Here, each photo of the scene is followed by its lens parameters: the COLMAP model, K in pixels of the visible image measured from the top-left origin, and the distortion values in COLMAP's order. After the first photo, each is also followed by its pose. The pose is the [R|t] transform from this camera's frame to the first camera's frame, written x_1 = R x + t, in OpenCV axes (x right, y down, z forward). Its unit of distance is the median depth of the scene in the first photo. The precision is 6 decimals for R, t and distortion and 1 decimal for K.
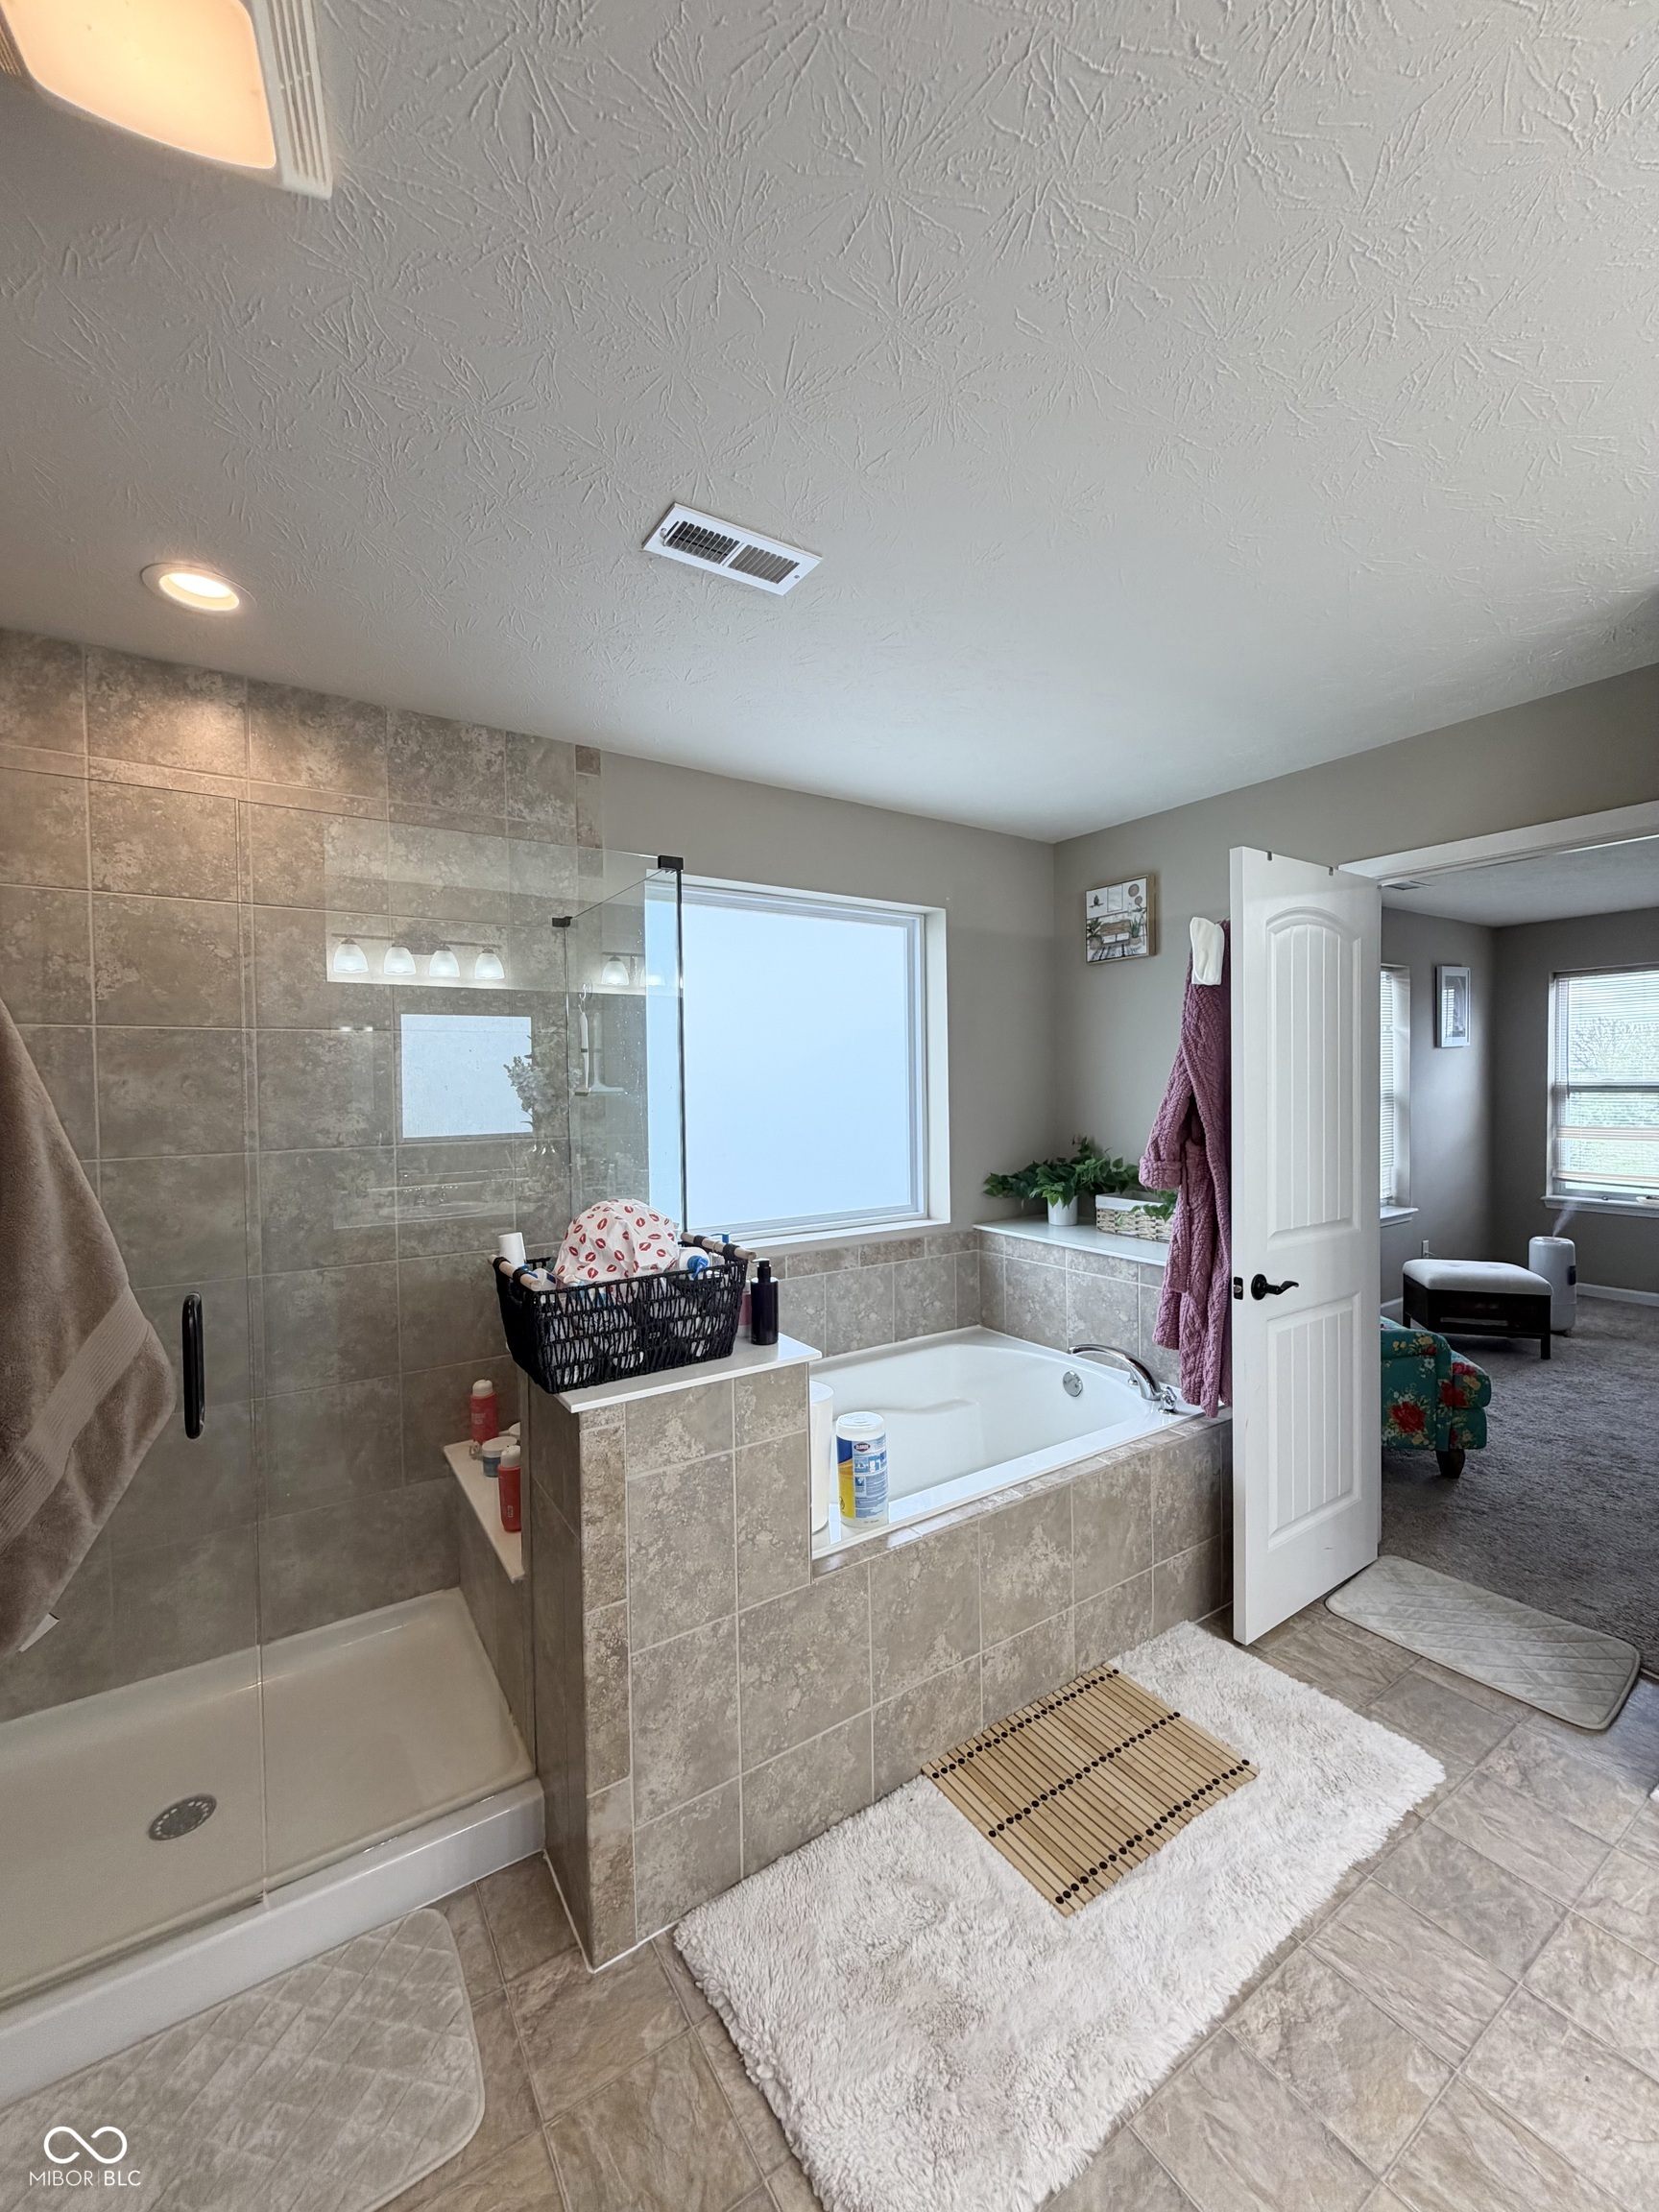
lens RADIAL K [[882.7, 0, 832.3], [0, 882.7, 1103.9], [0, 0, 1]] dist [0.000467, 0.000408]
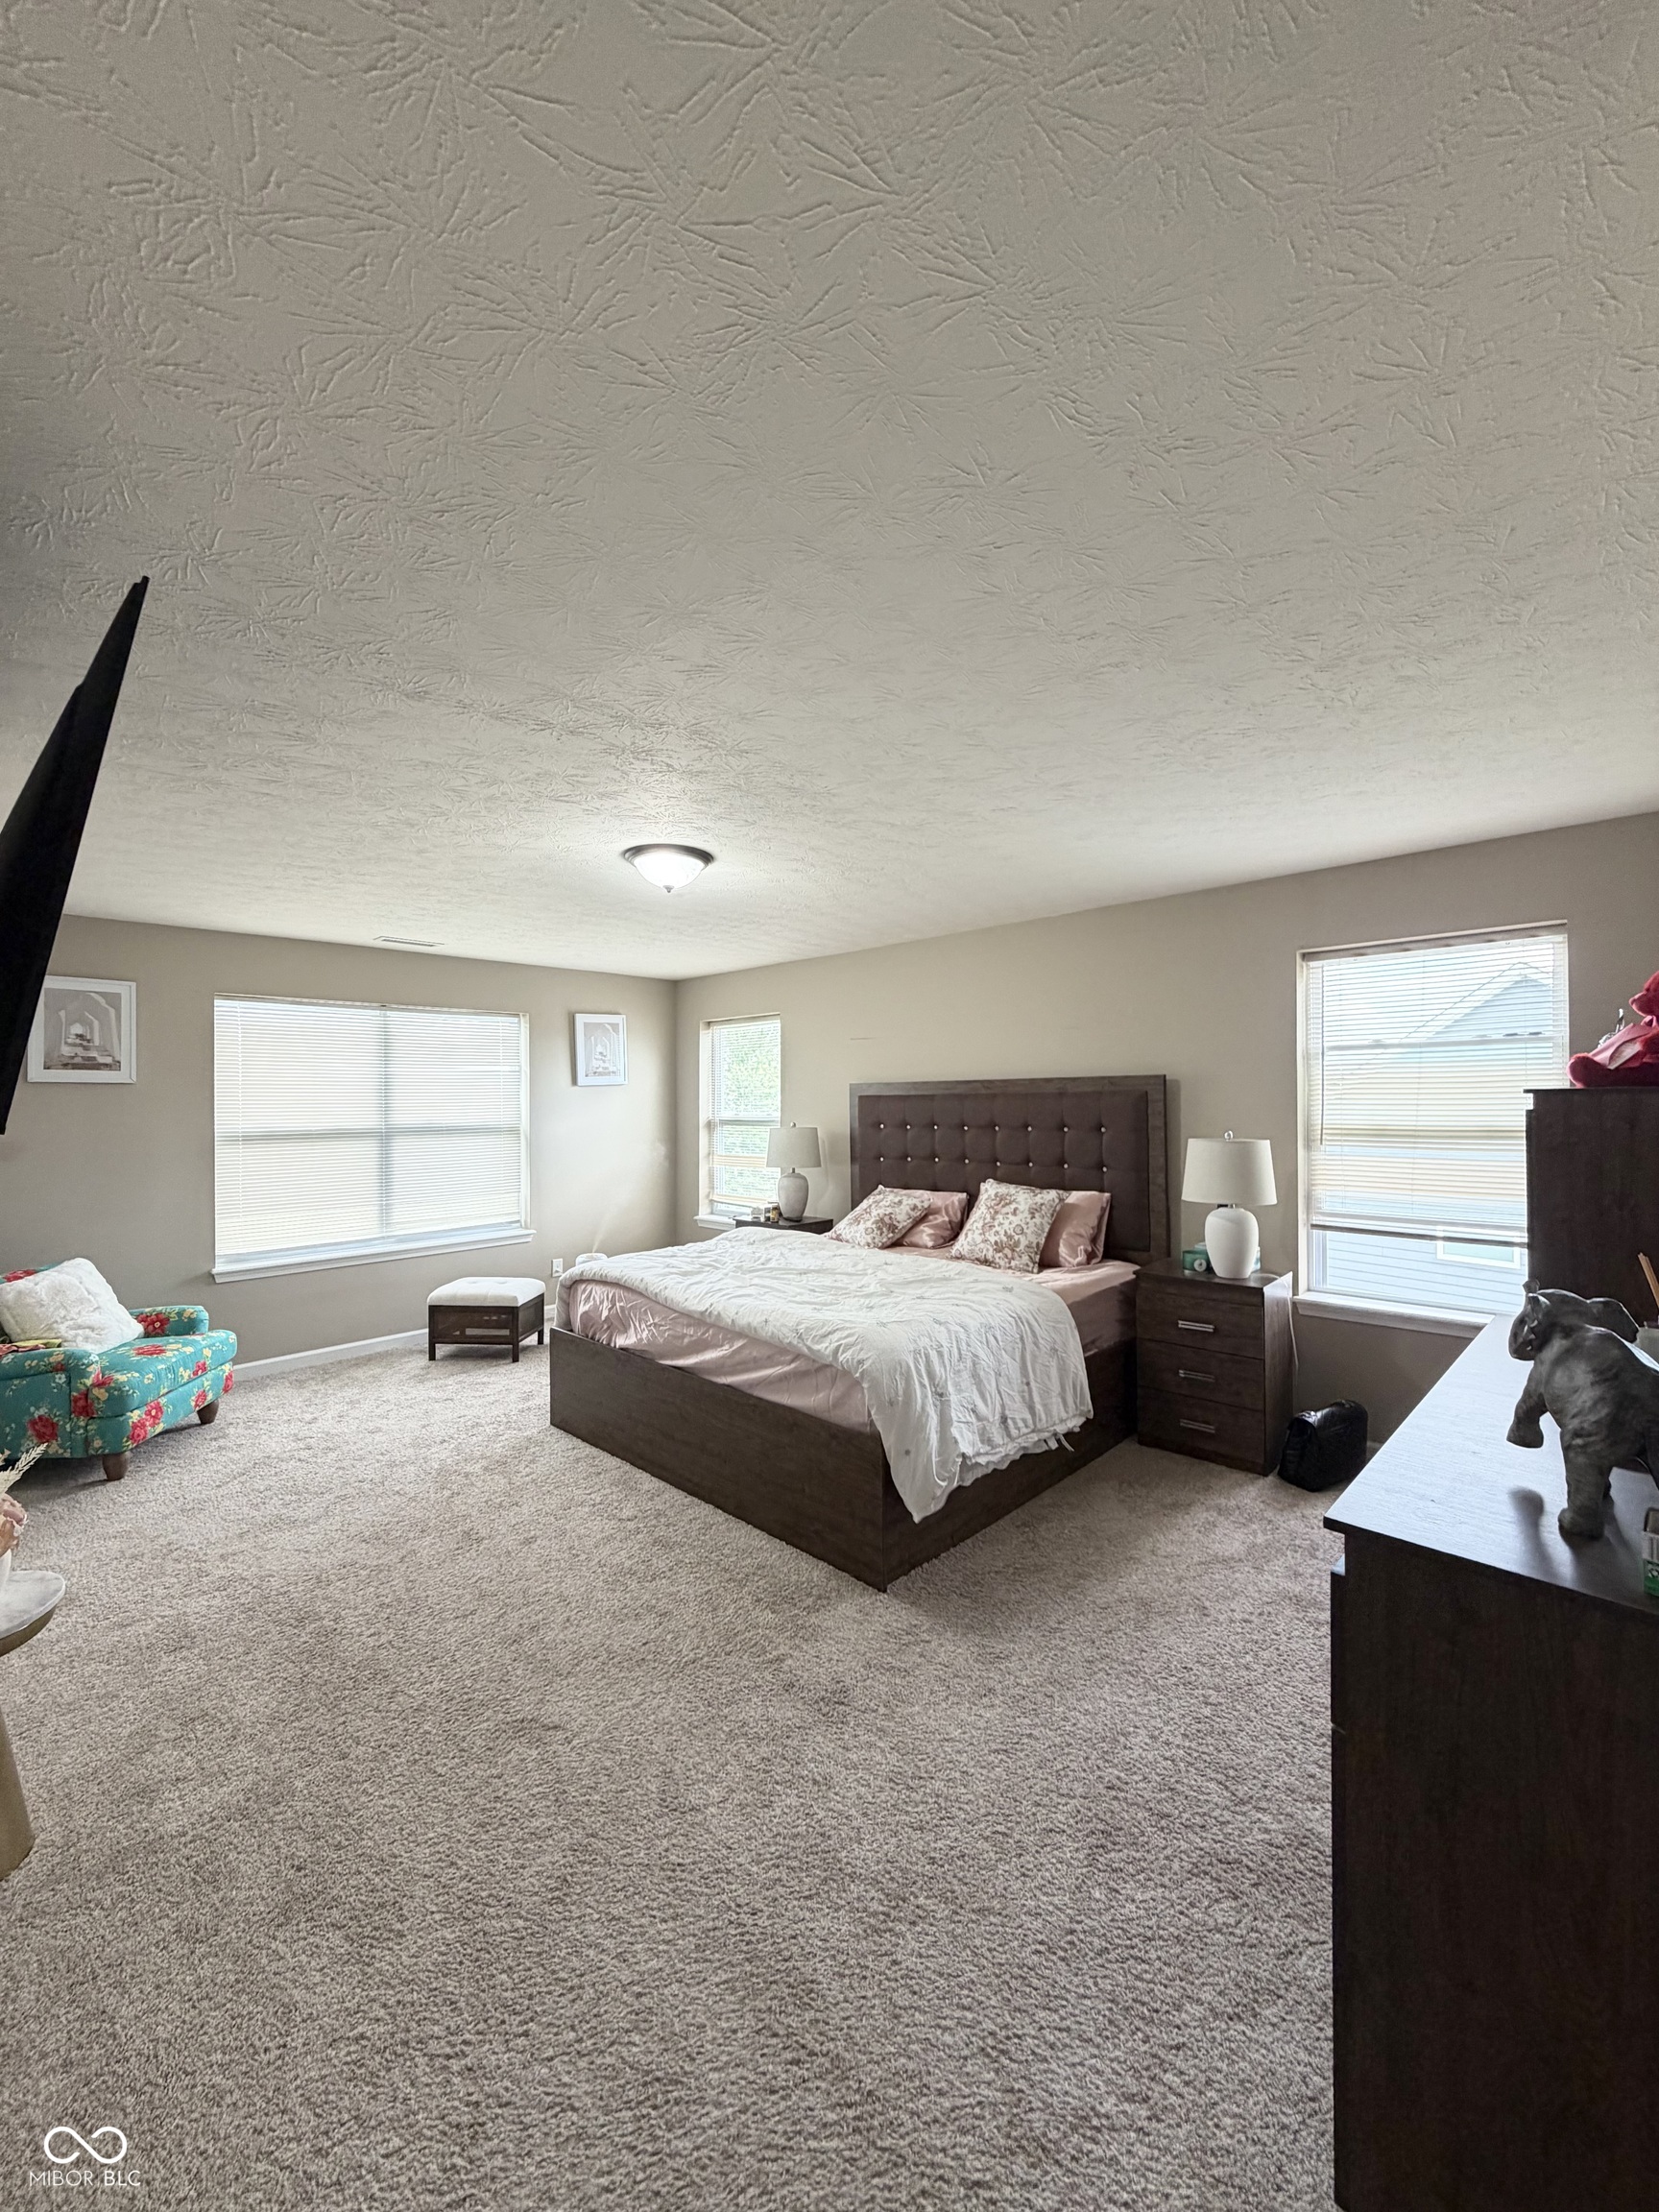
lens RADIAL K [[882.7, 0, 838.2], [0, 882.7, 1099.1], [0, 0, 1]] dist [0.000467, 0.000408]
pose [[0.974113, 0.011581, 0.225764, 1.194519], [-0.005060, 0.999554, -0.029443, -0.024050], [-0.226004, 0.027538, 0.973737, -0.265879]]
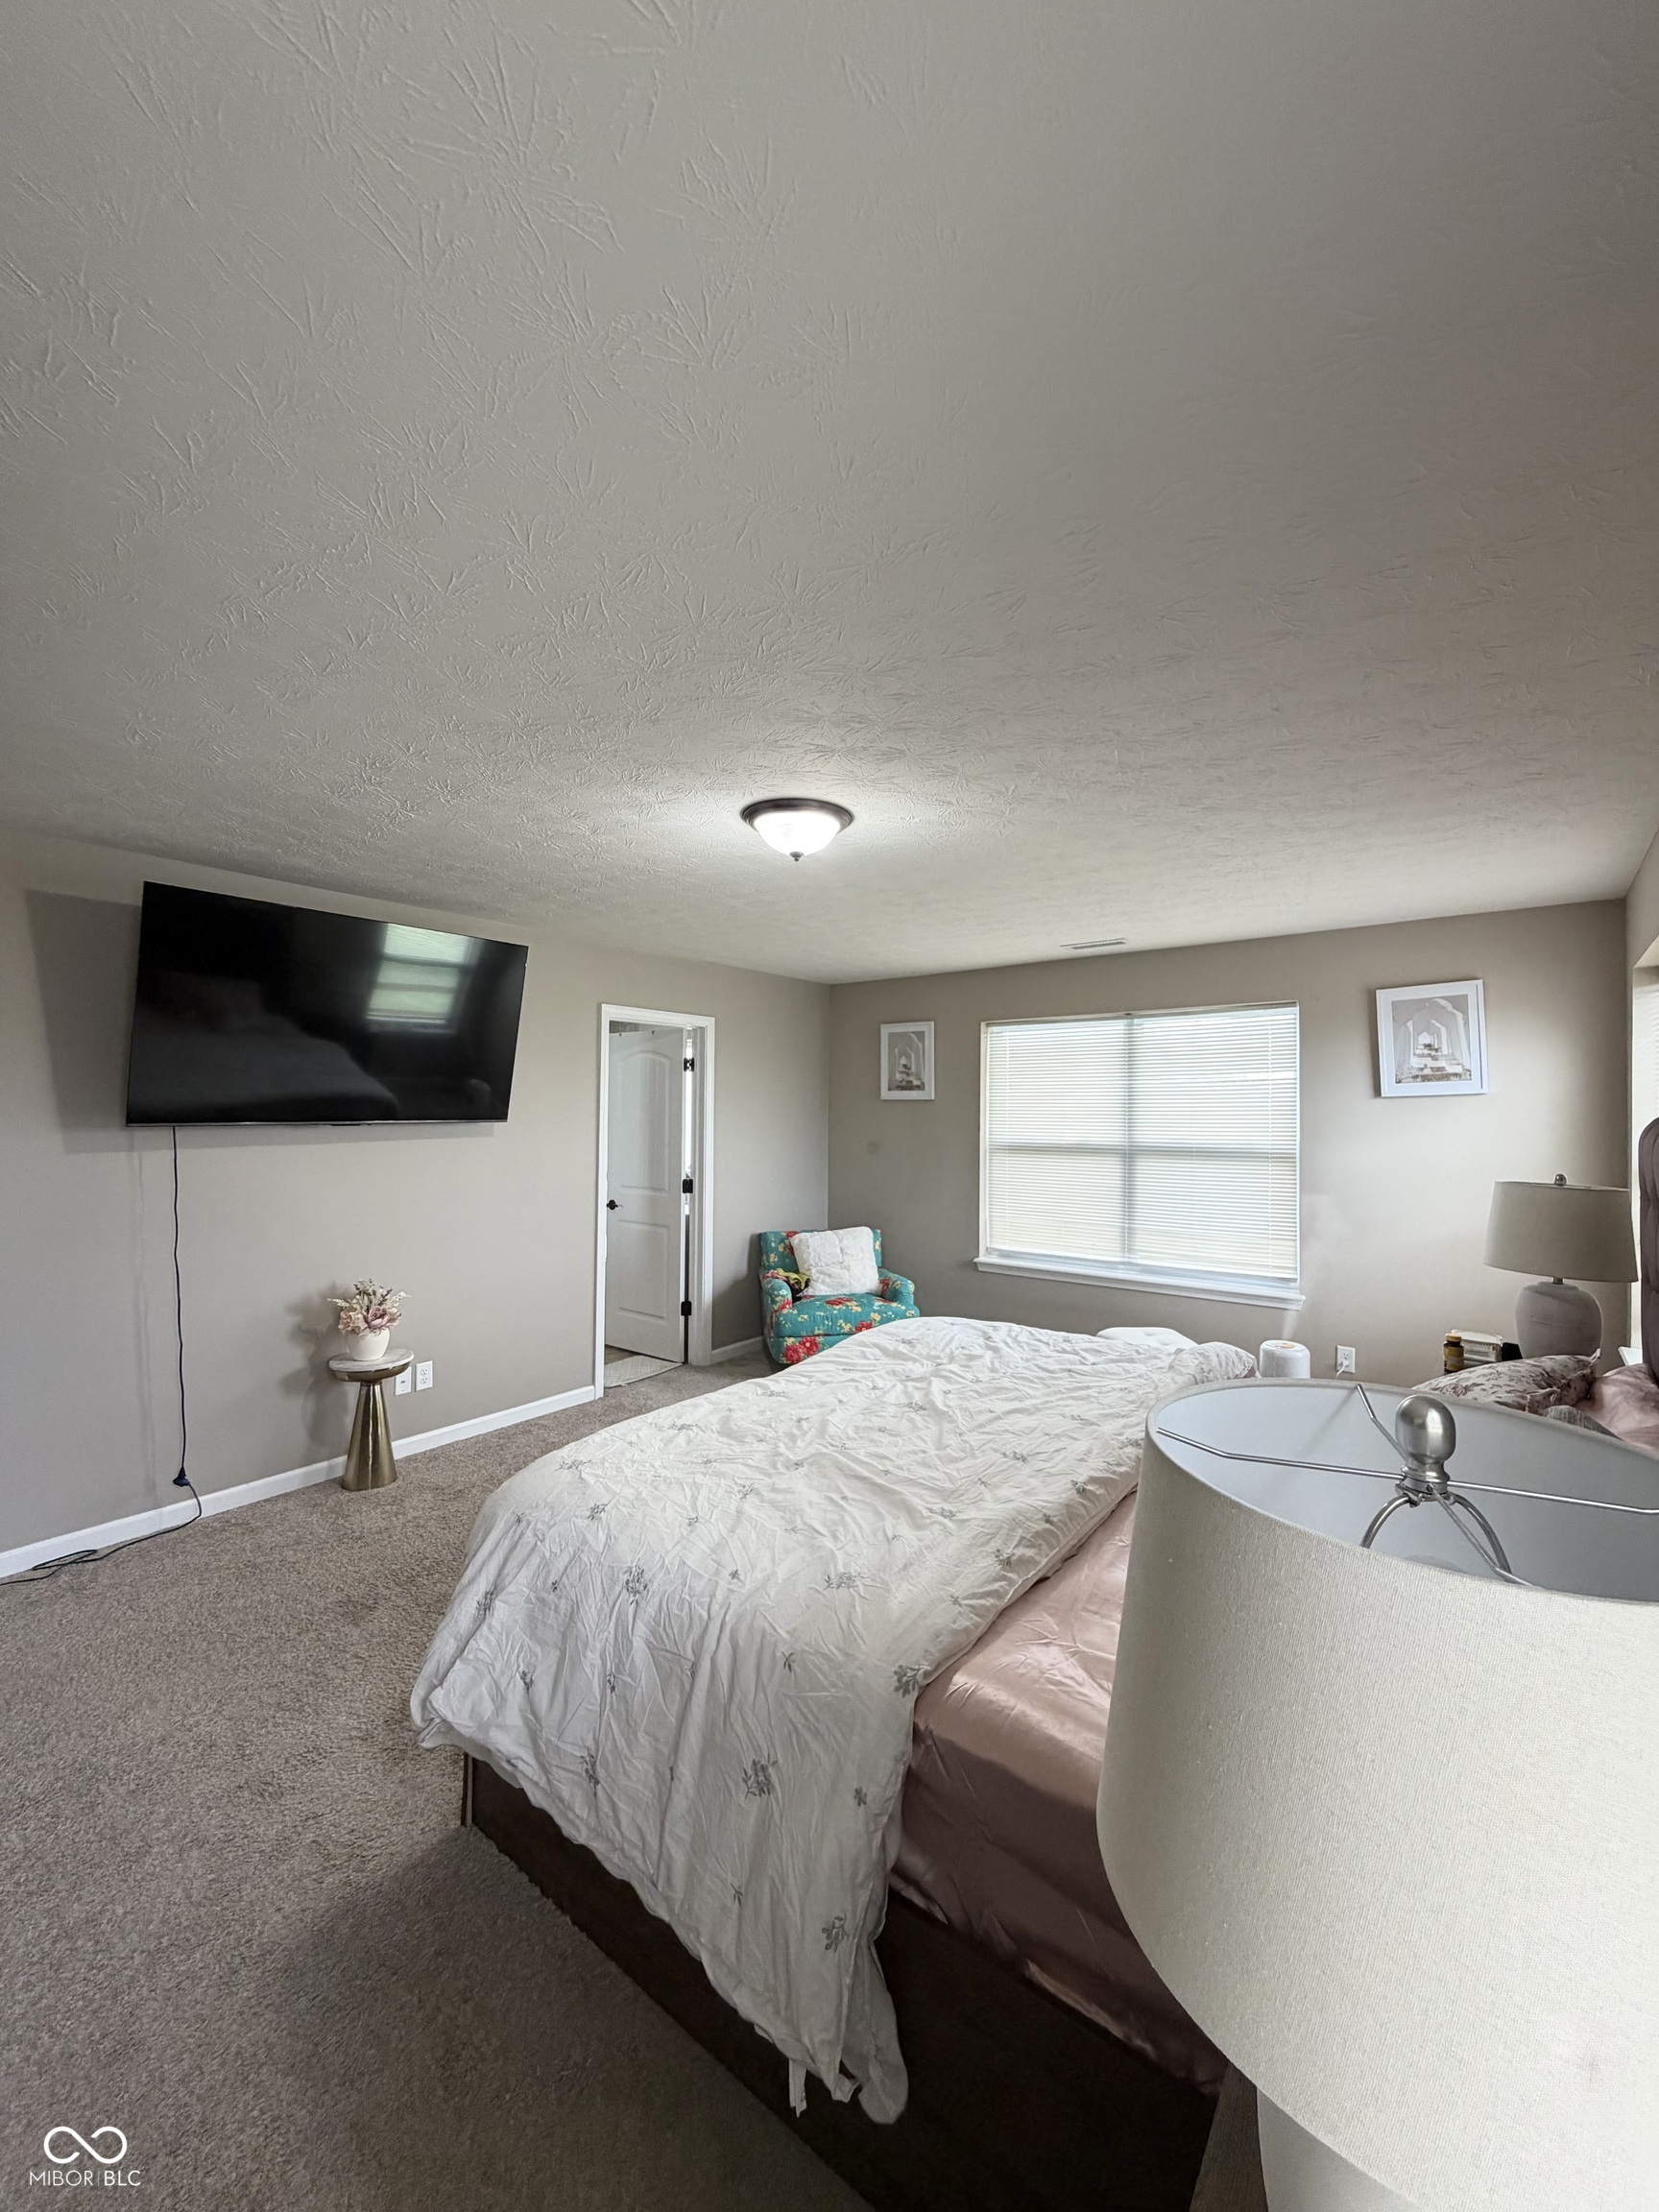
lens RADIAL K [[882.7, 0, 823.8], [0, 882.7, 1107.0], [0, 0, 1]] dist [0.000467, 0.000408]
pose [[0.314047, 0.017544, -0.949245, 1.971920], [-0.033290, 0.999418, 0.007458, -0.071868], [0.948824, 0.029259, 0.314448, 0.496857]]
